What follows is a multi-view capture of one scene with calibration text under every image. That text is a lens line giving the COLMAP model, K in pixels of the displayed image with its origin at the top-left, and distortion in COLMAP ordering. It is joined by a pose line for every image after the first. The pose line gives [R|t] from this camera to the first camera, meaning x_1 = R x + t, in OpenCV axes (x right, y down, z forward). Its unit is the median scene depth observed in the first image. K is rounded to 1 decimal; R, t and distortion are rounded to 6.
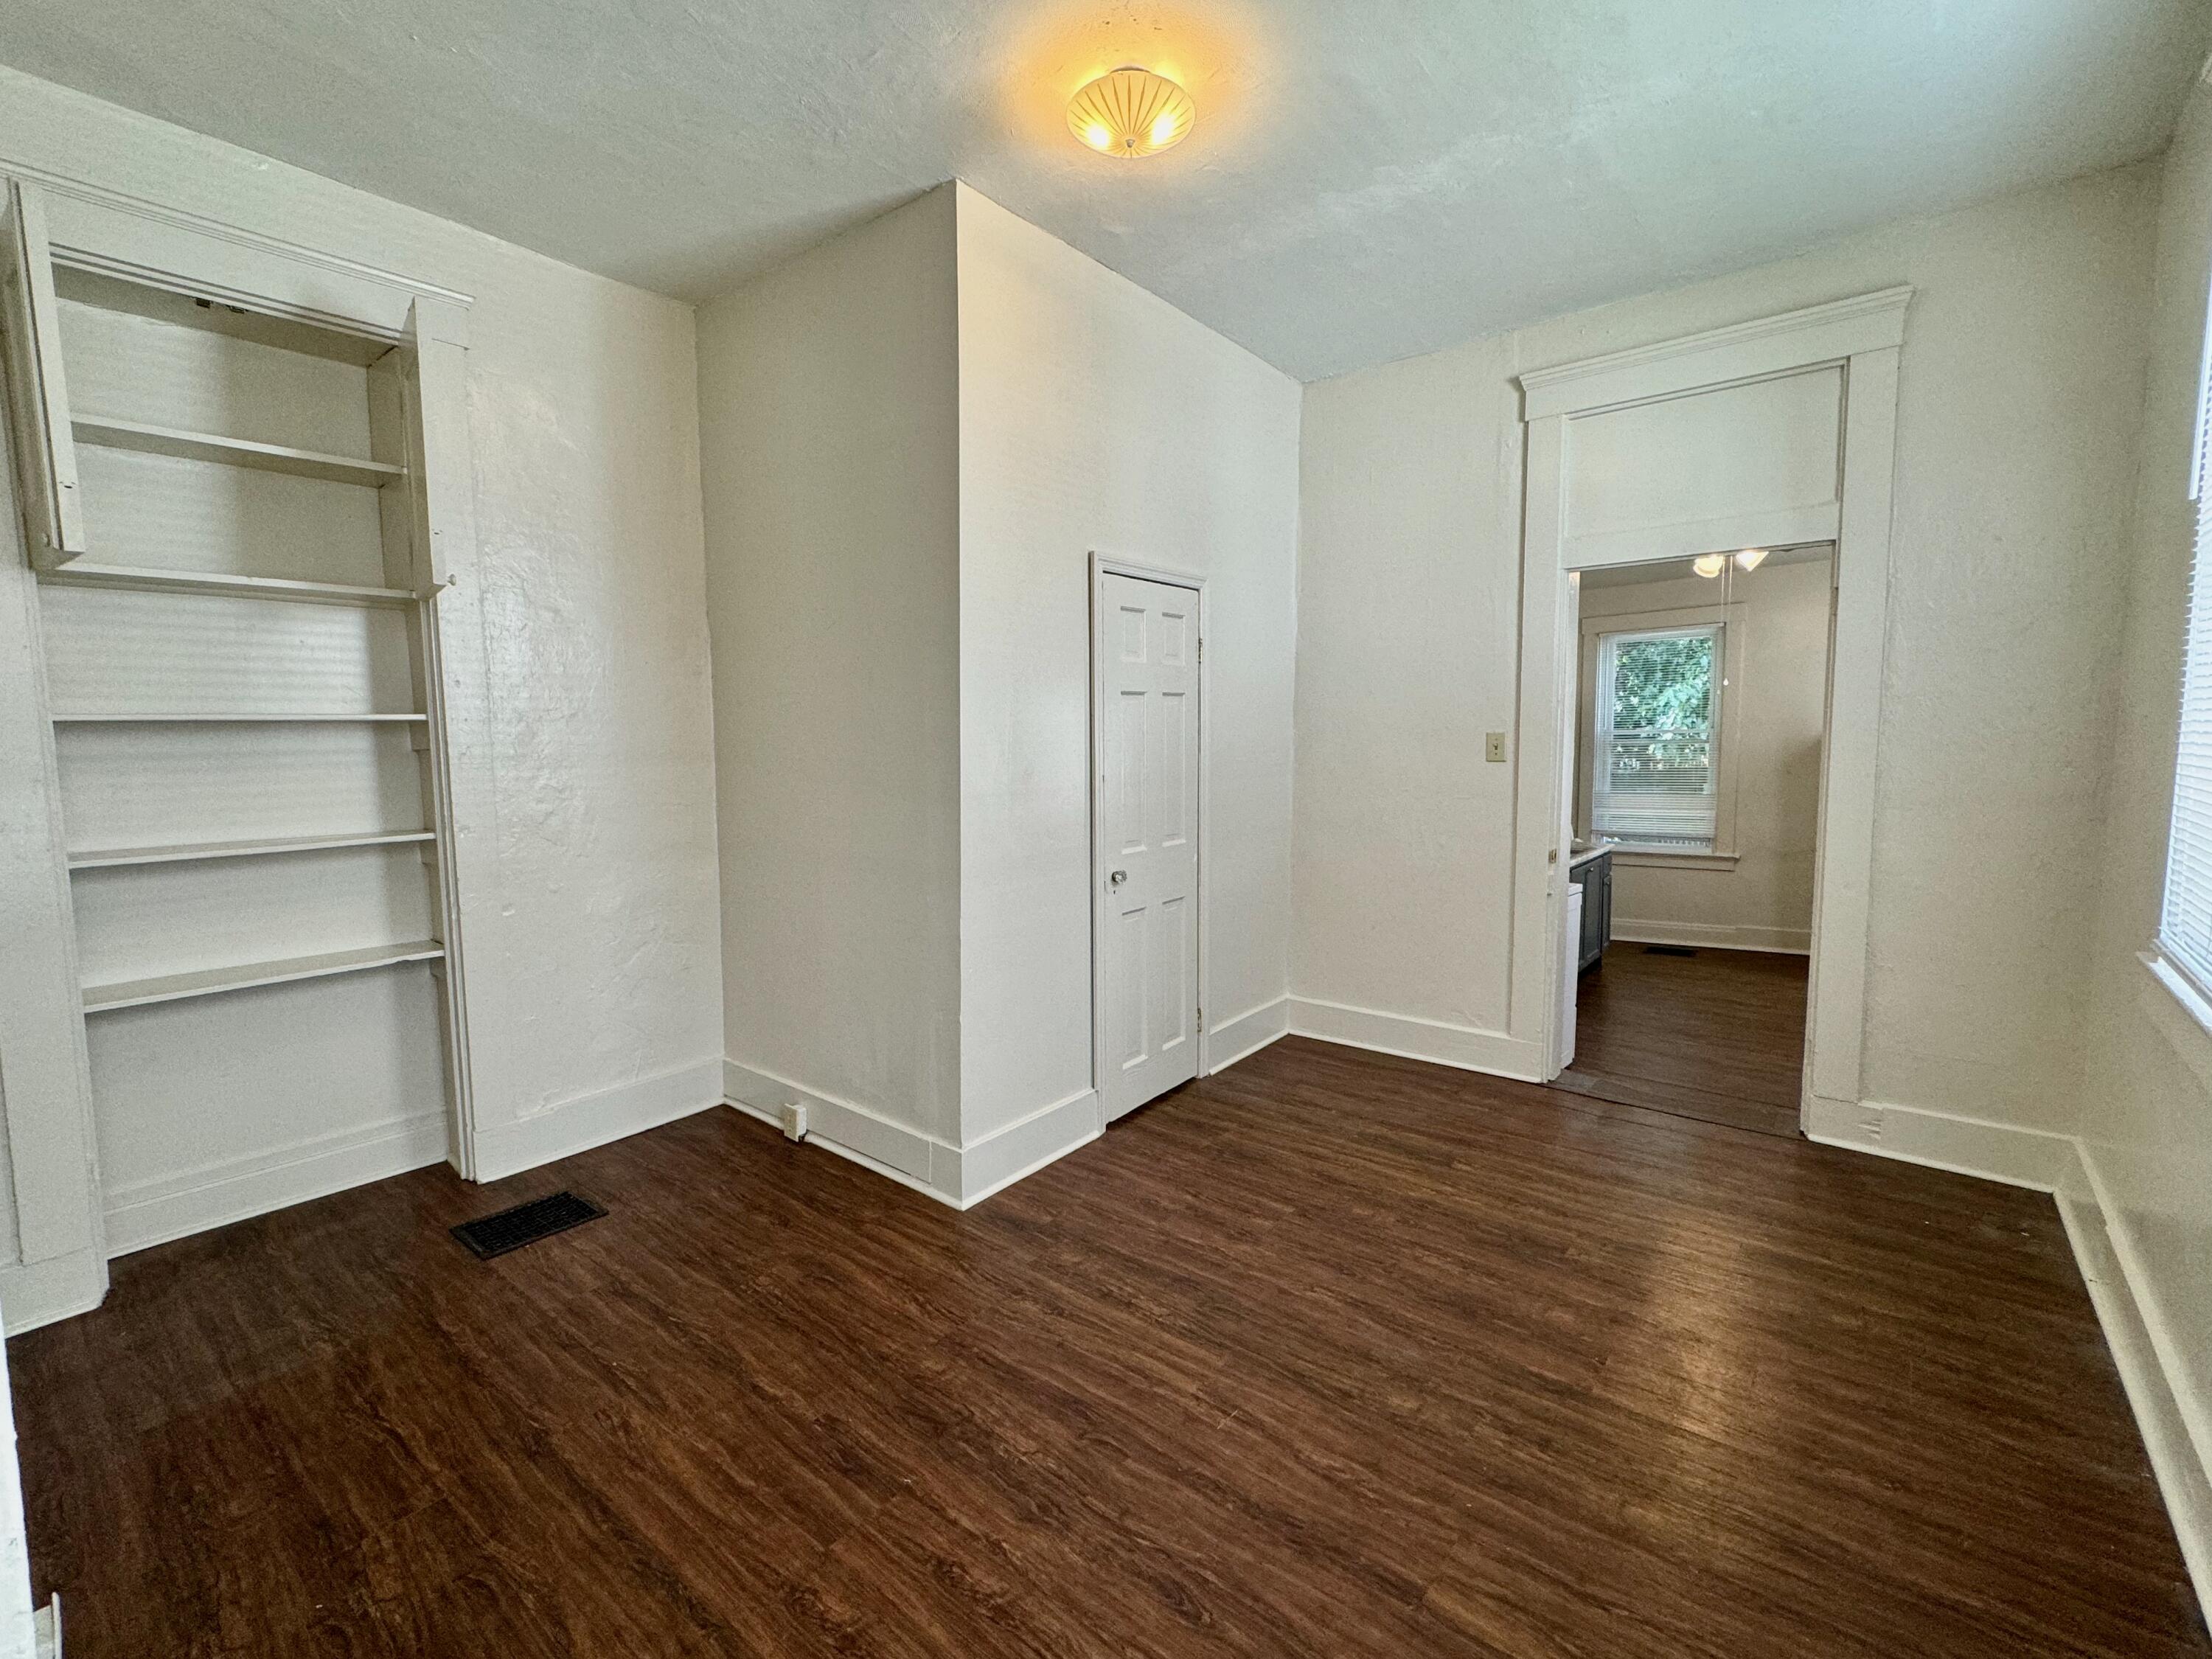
lens RADIAL K [[982.4, 0, 1097.6], [0, 982.4, 834.6], [0, 0, 1]] dist [-0.004639, 0.001923]
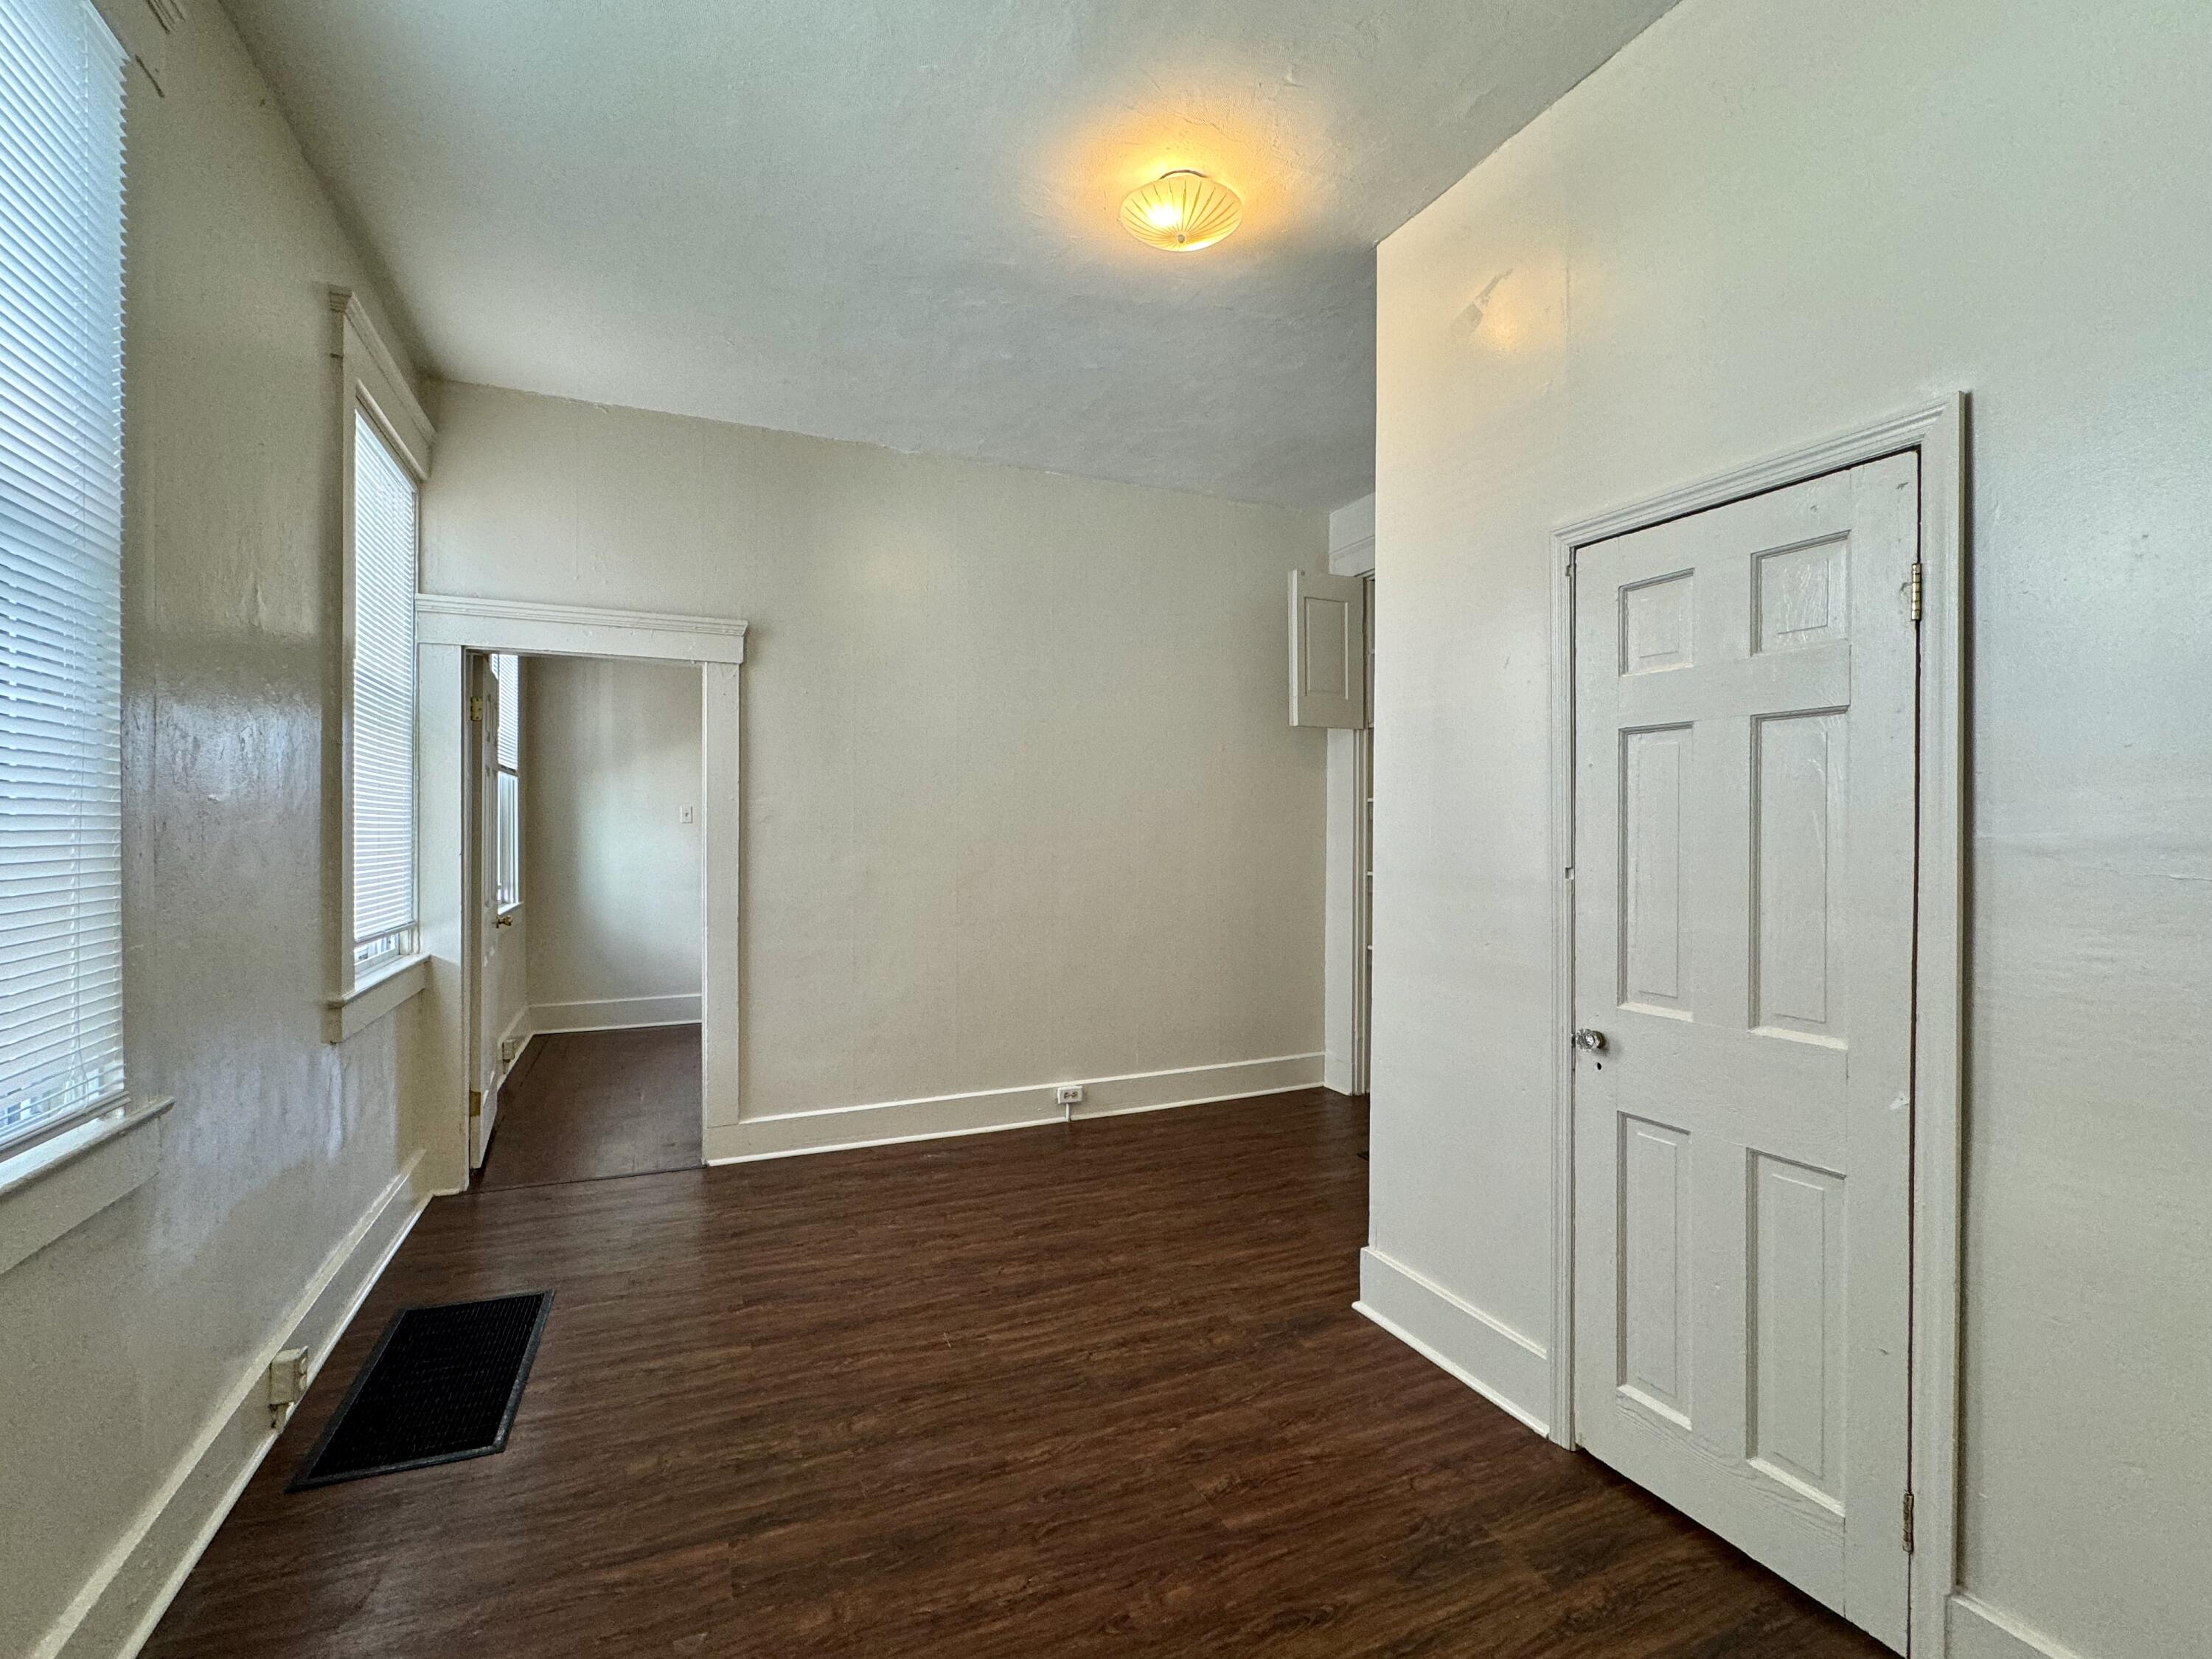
lens RADIAL K [[982.4, 0, 1098.9], [0, 982.4, 827.3], [0, 0, 1]] dist [-0.004639, 0.001923]
pose [[-0.459073, 0.011947, -0.888318, 1.031373], [-0.090759, 0.994047, 0.060272, -0.139643], [0.883750, 0.108292, -0.455256, 1.490524]]
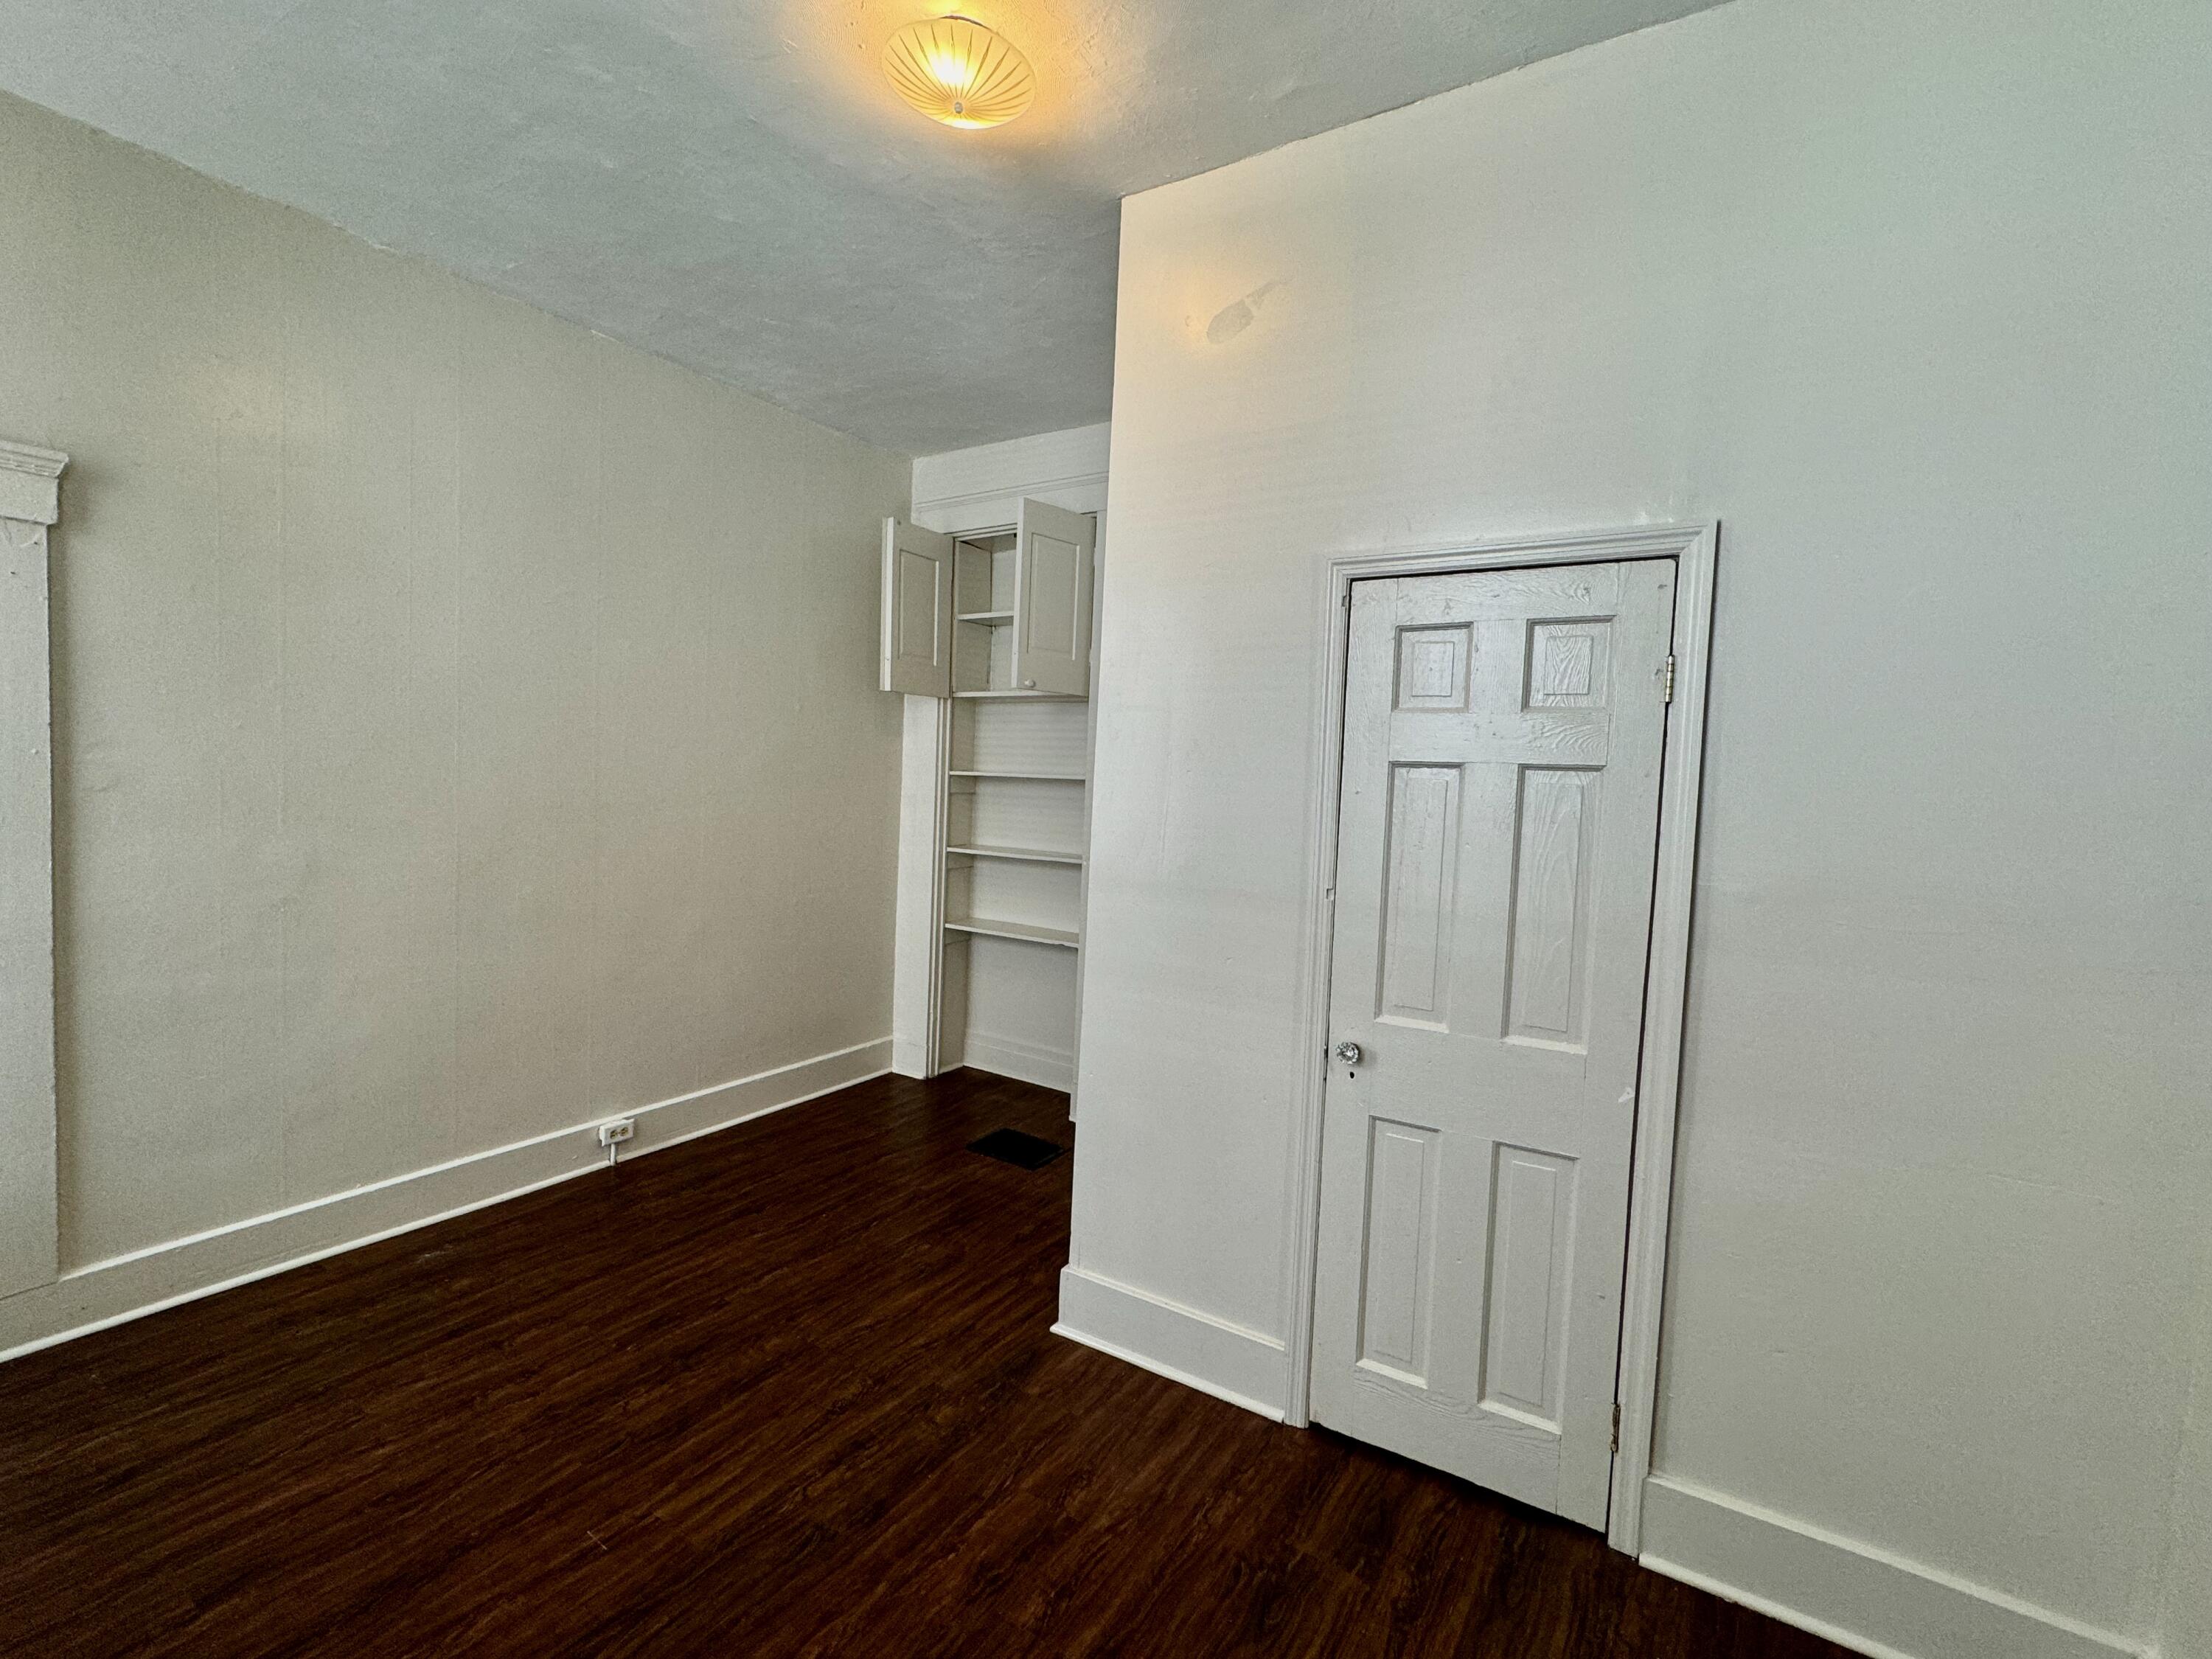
lens RADIAL K [[982.4, 0, 1101.9], [0, 982.4, 824.3], [0, 0, 1]] dist [-0.004639, 0.001923]
pose [[0.106646, 0.066293, -0.992085, 0.935865], [-0.144311, 0.988242, 0.050524, -0.165023], [0.983769, 0.137781, 0.114959, 1.125707]]
